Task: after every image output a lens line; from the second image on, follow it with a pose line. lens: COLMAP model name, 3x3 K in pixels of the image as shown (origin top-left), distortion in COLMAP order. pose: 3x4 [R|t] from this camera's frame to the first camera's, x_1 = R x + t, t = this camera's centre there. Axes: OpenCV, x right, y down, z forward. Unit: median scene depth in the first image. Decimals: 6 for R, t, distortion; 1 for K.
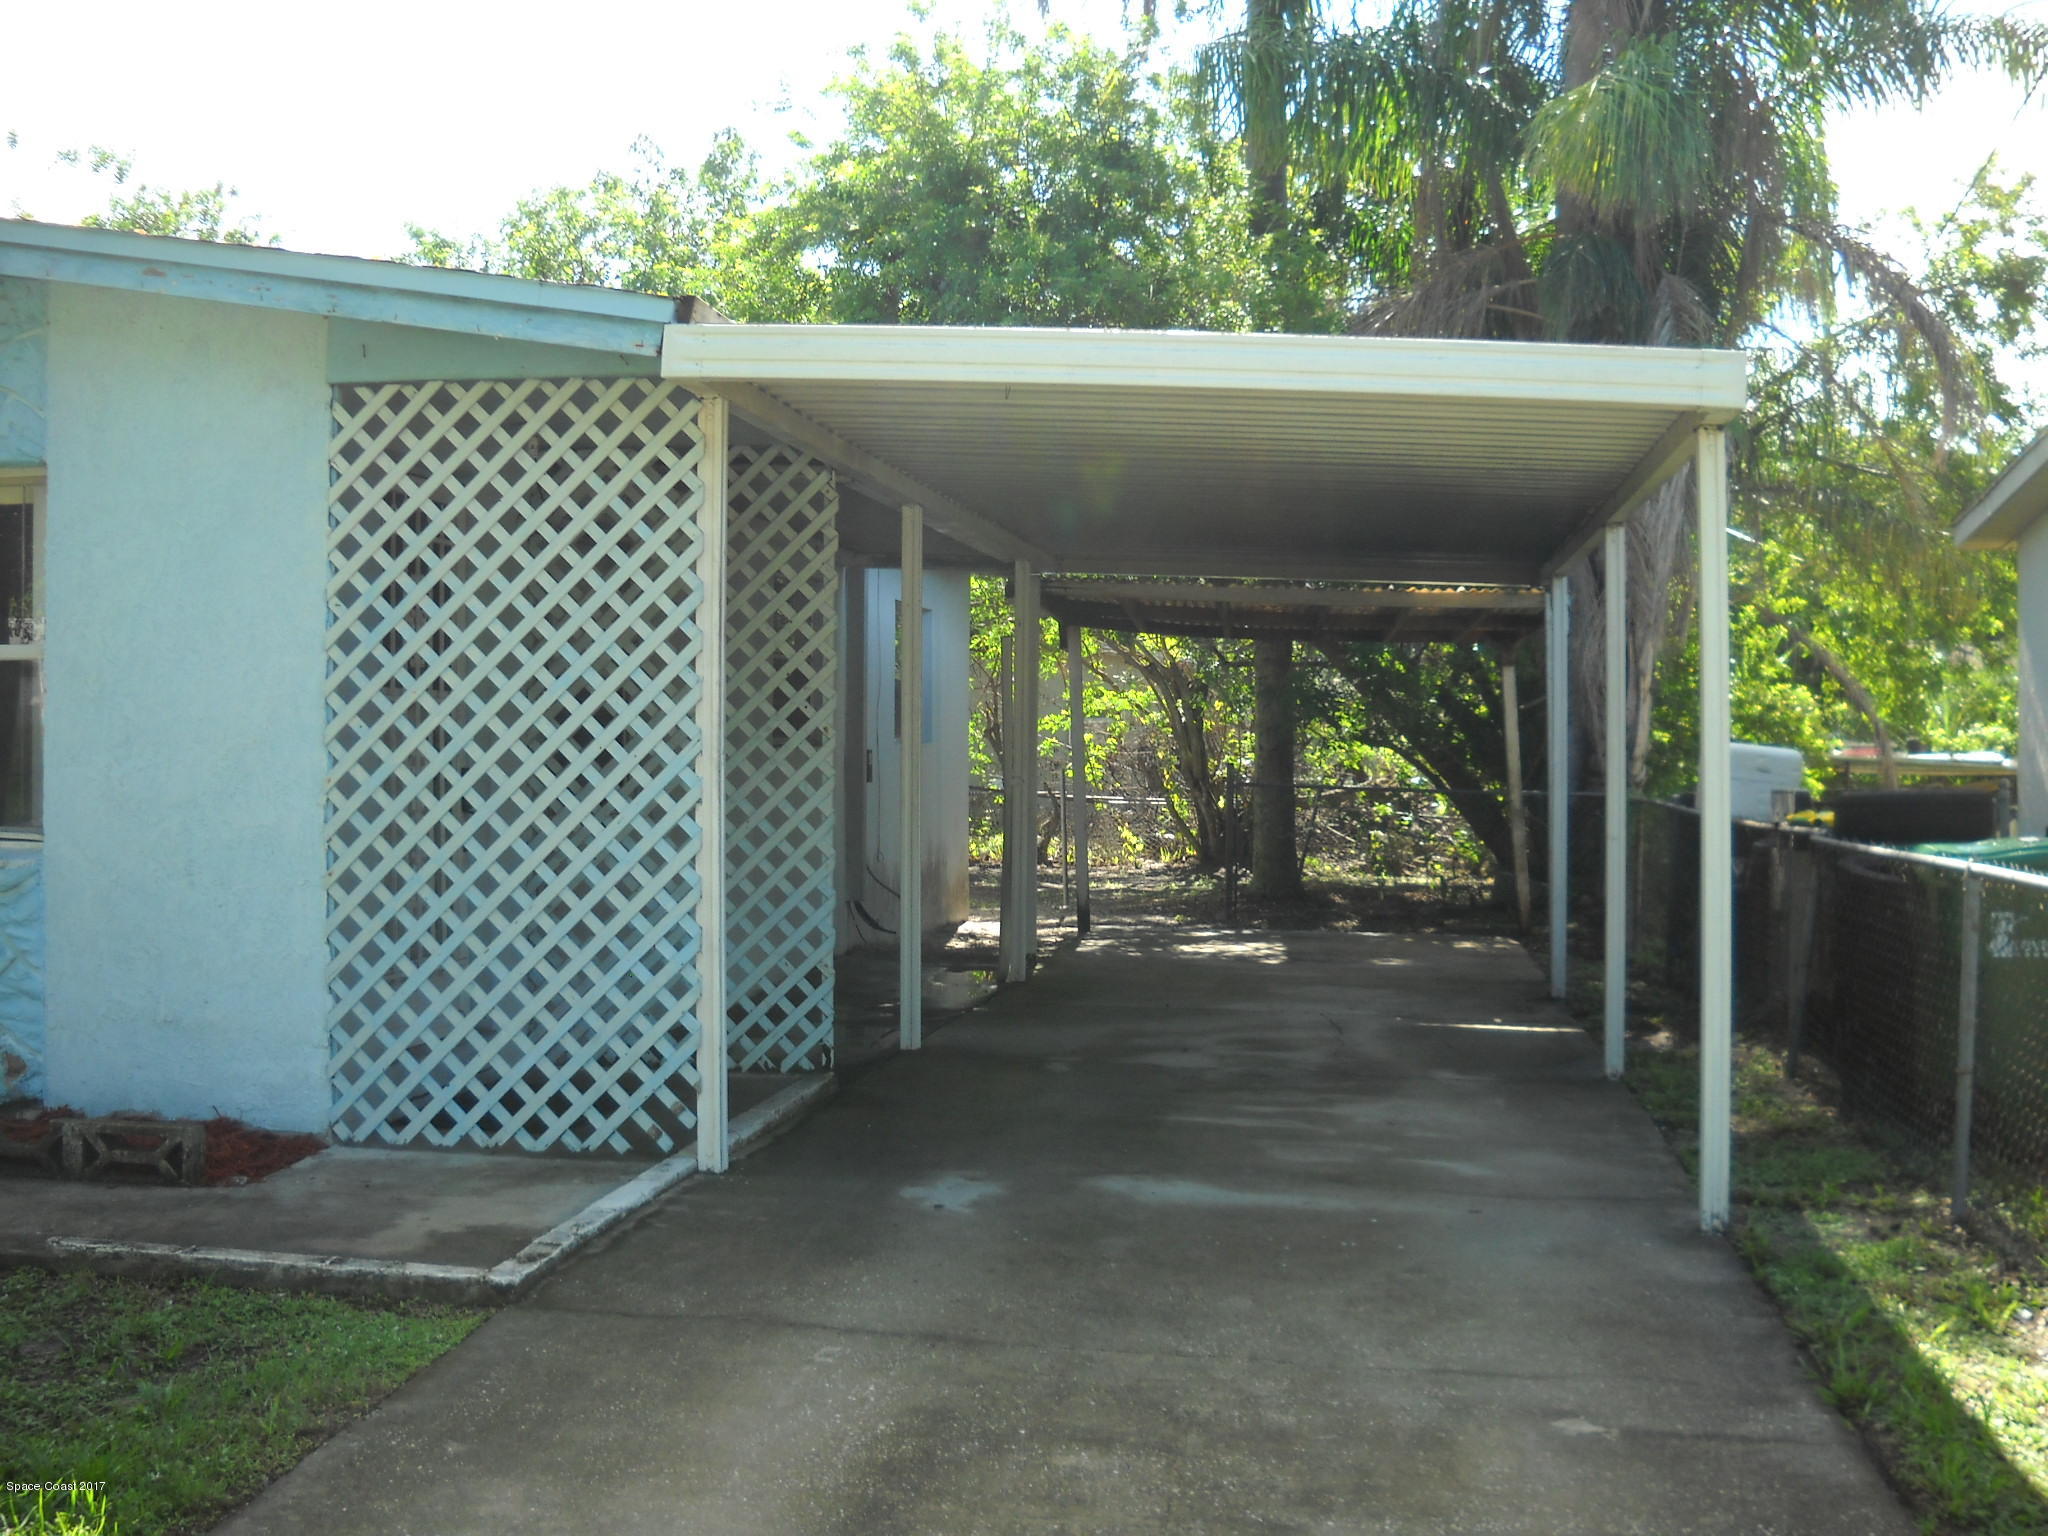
lens RADIAL K [[2312.7, 0, 1013.4], [0, 2312.7, 753.0], [0, 0, 1]] dist [-0.250242, 0.222182]
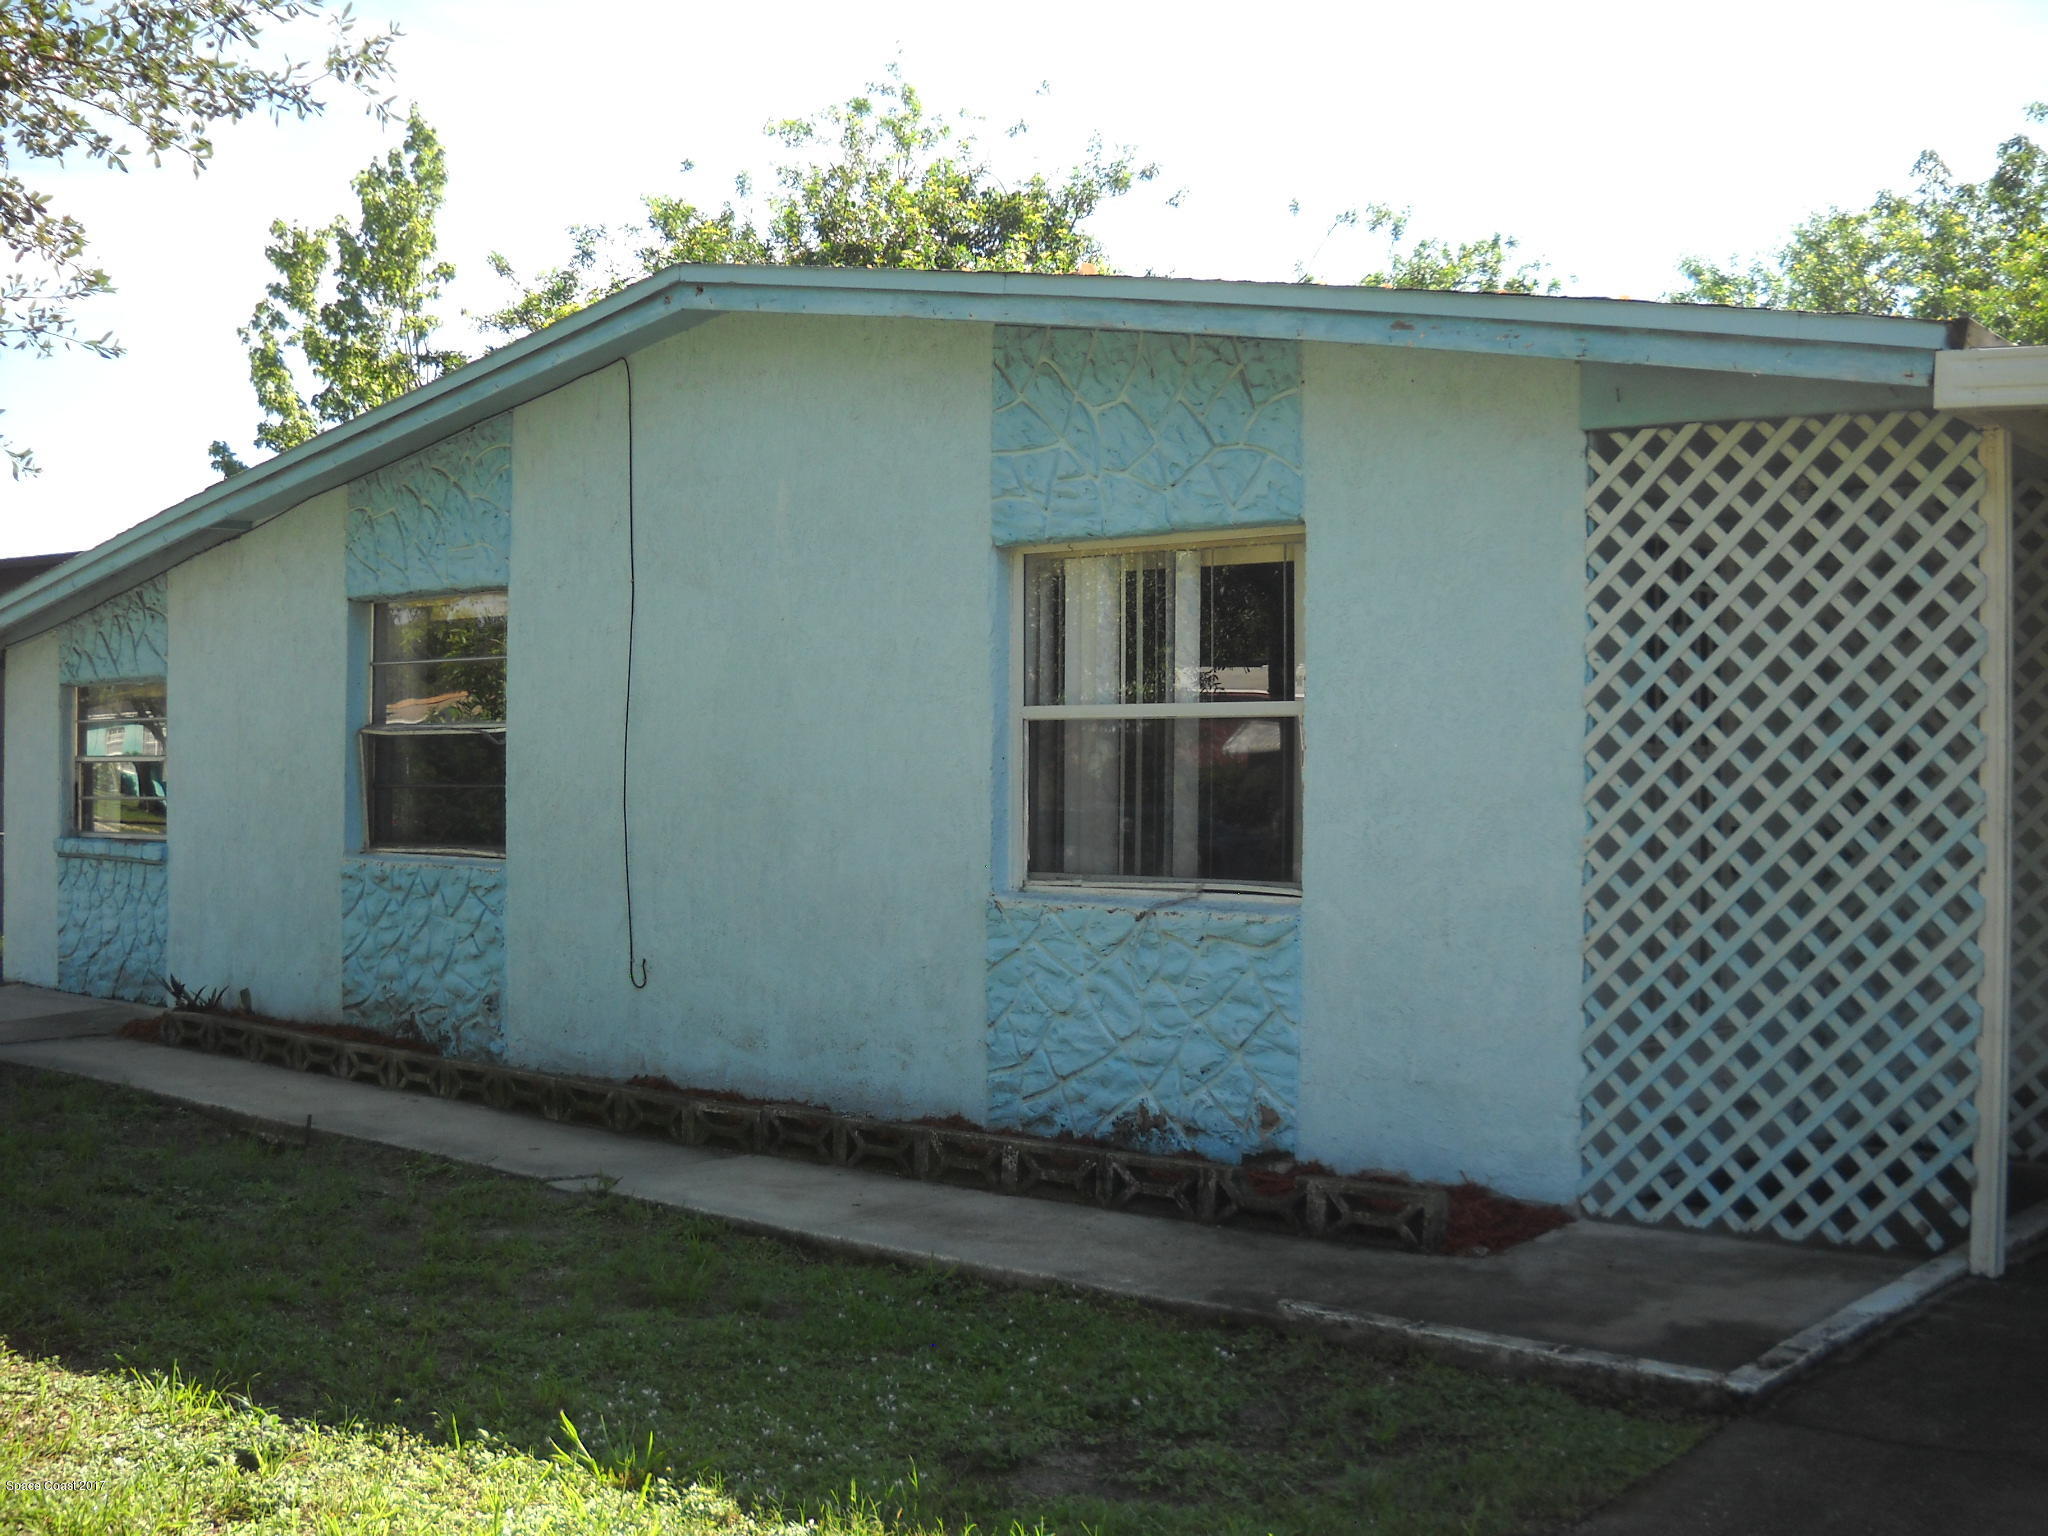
lens RADIAL K [[2312.7, 0, 1013.4], [0, 2312.7, 753.0], [0, 0, 1]] dist [-0.250242, 0.222182]
pose [[0.848869, 0.000243, -0.528603, 0.002653], [-0.009897, 0.999832, -0.015434, -0.008139], [0.528511, 0.018333, 0.848729, 0.046725]]
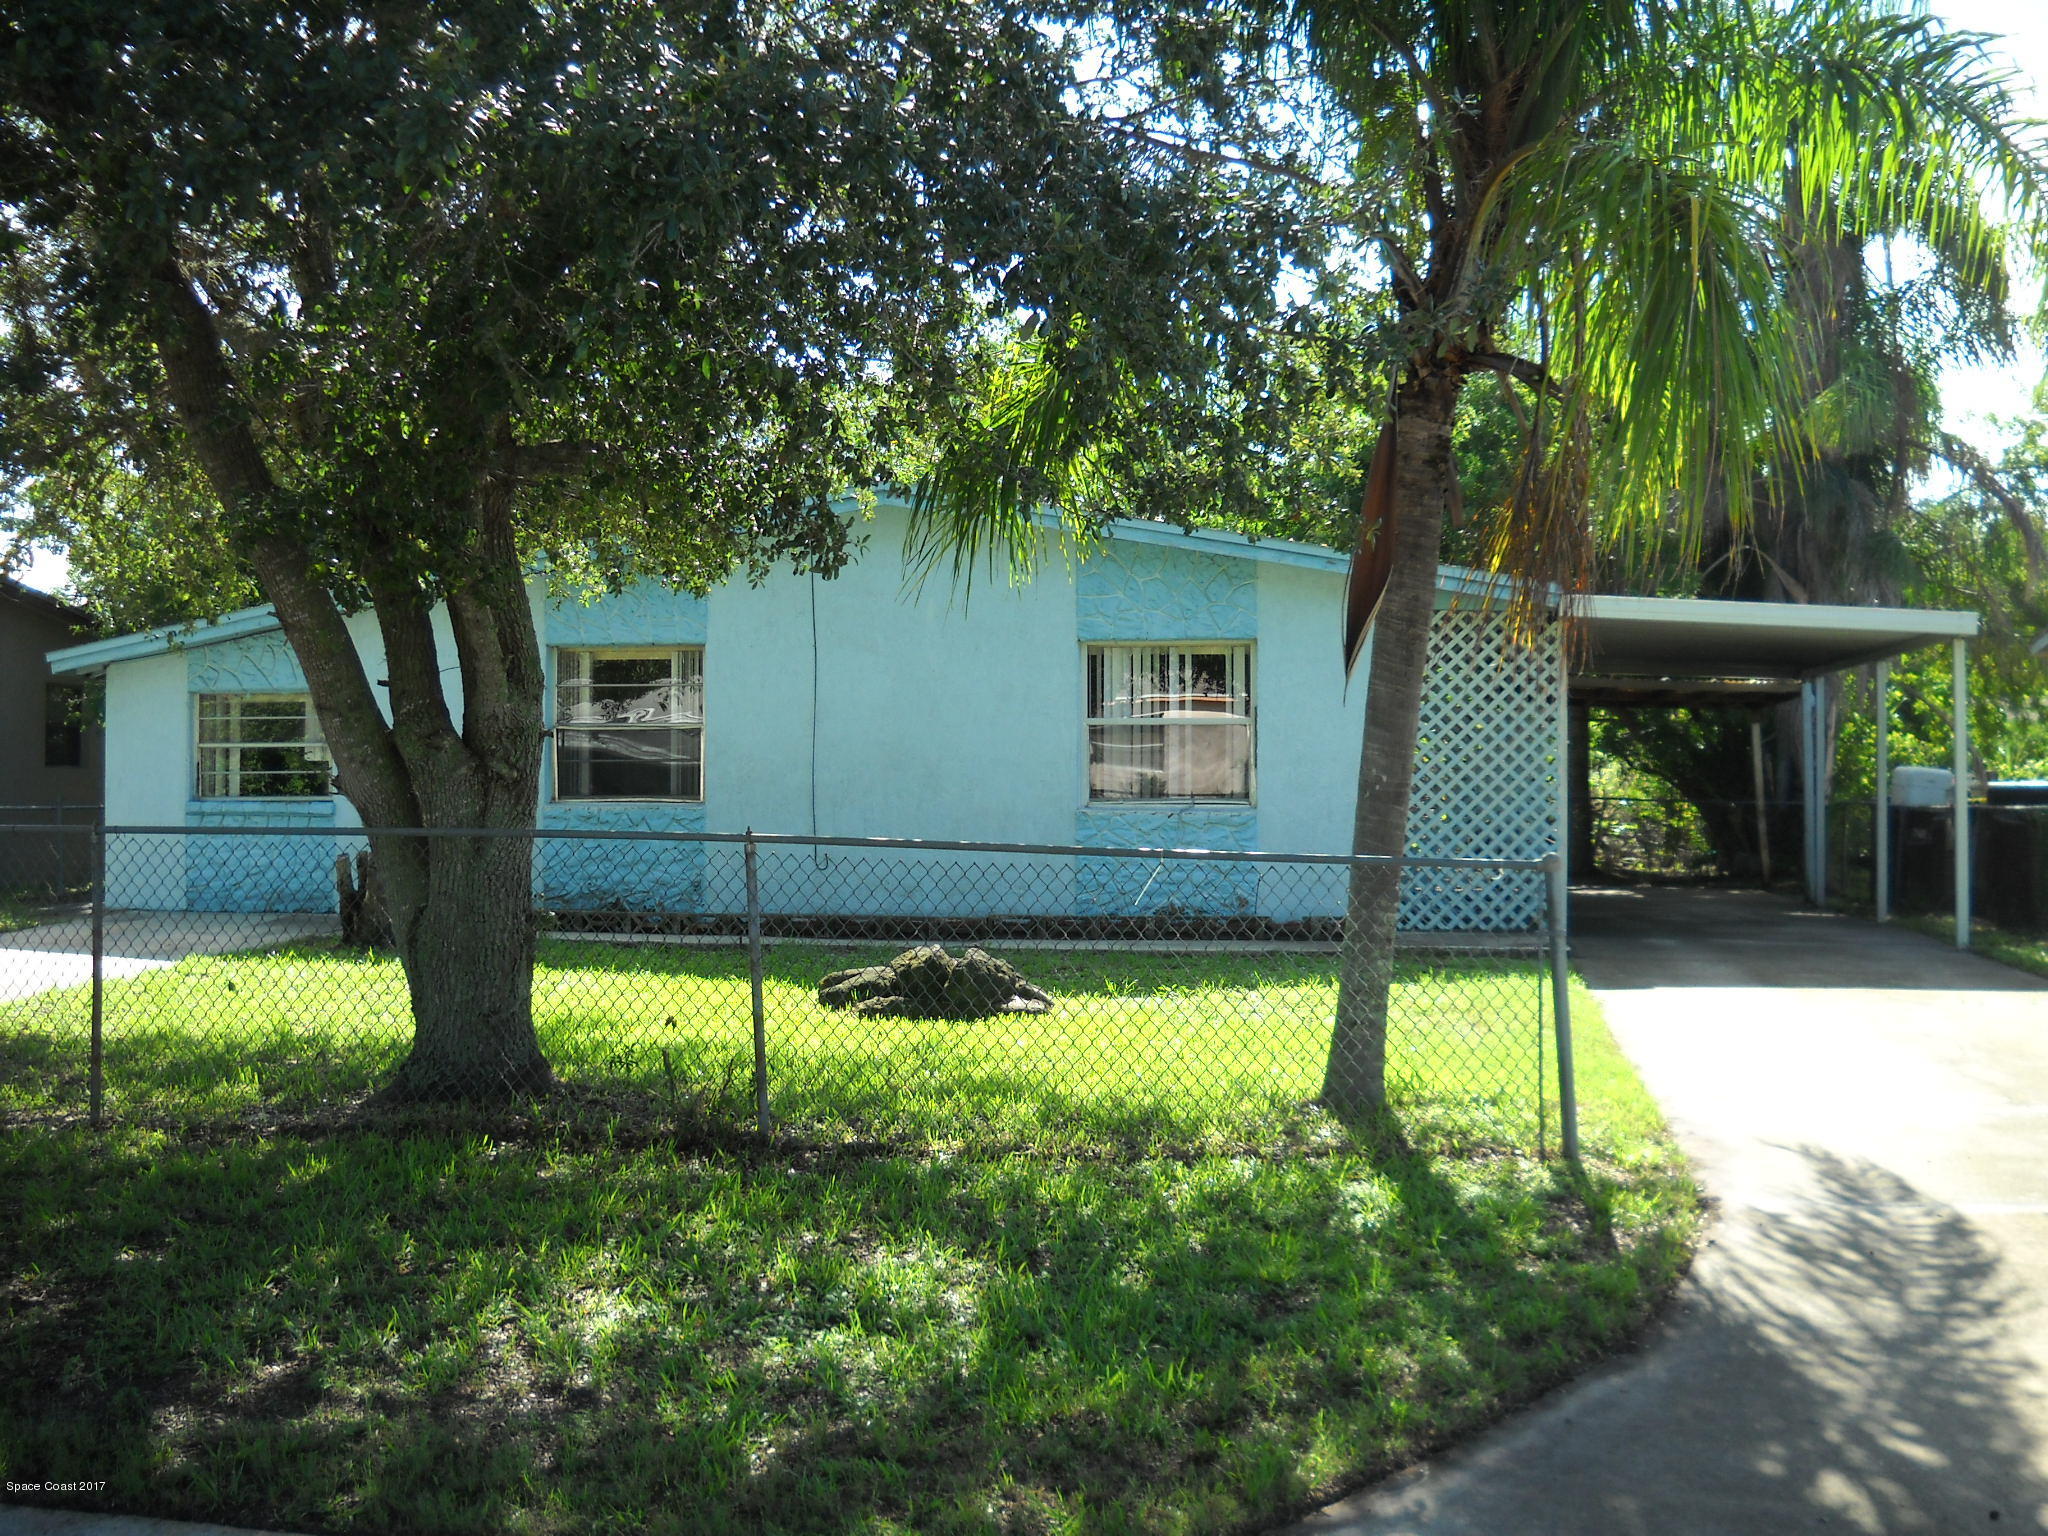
lens RADIAL K [[2283.7, 0, 1024.0], [0, 2283.7, 768.0], [0, 0, 1]] dist [-0.260548, 0.205456]
pose [[0.999897, 0.002335, -0.014156, -0.673811], [-0.002491, 0.999936, -0.011019, 0.030870], [0.014130, 0.011053, 0.999839, -1.416169]]
